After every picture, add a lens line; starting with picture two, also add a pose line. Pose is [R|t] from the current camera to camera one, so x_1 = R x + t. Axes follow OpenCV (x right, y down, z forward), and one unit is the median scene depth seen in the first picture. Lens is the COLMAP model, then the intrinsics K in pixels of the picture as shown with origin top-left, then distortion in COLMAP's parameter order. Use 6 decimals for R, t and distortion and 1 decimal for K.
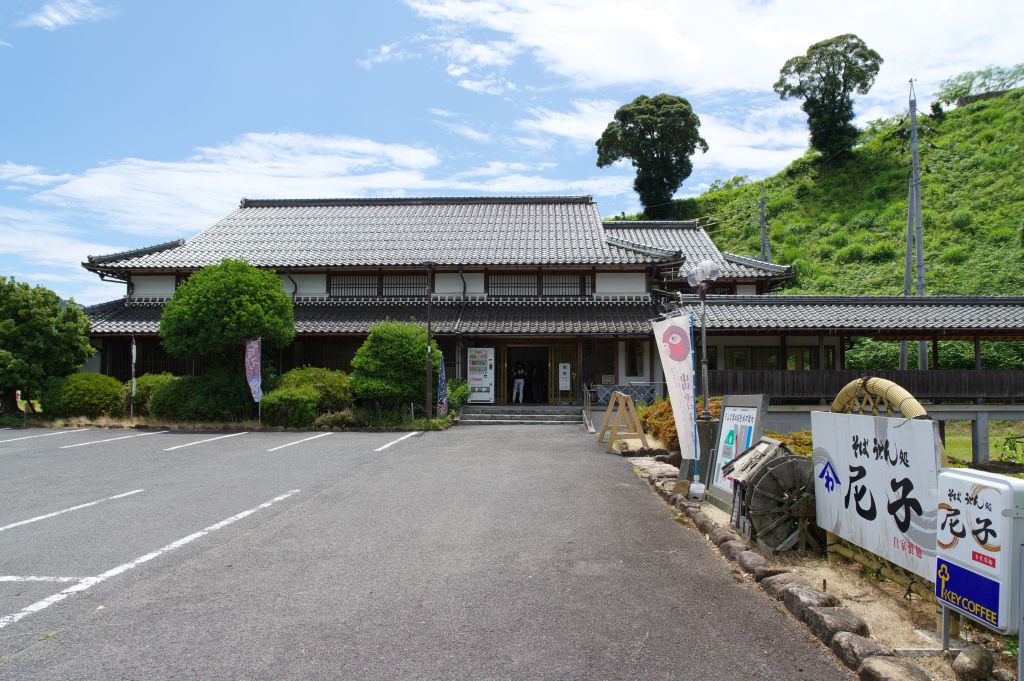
lens RADIAL K [[885.4, 0, 512.0], [0, 885.4, 340.5], [0, 0, 1]] dist [-0.002096, 0.057727]
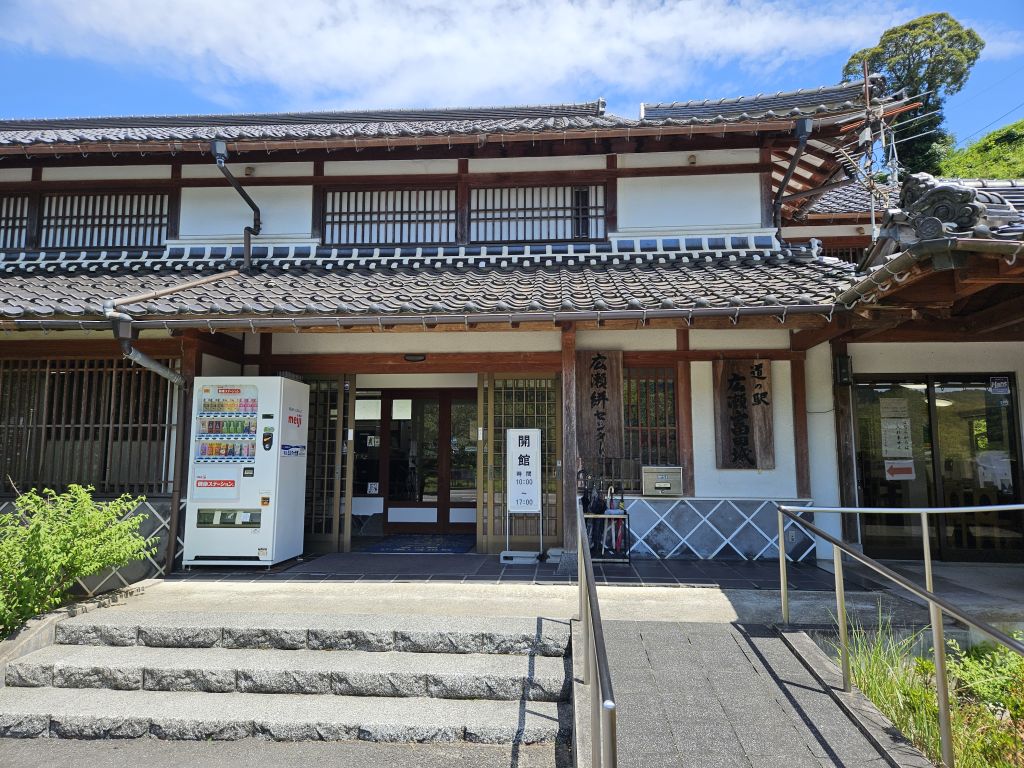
lens RADIAL K [[687.5, 0, 512.0], [0, 687.5, 384.0], [0, 0, 1]] dist [0.037953, 0.000171]
pose [[0.998845, -0.004469, -0.047846, 0.065589], [0.001982, 0.998650, -0.051900, 0.021874], [0.048013, 0.051745, 0.997505, 0.728793]]
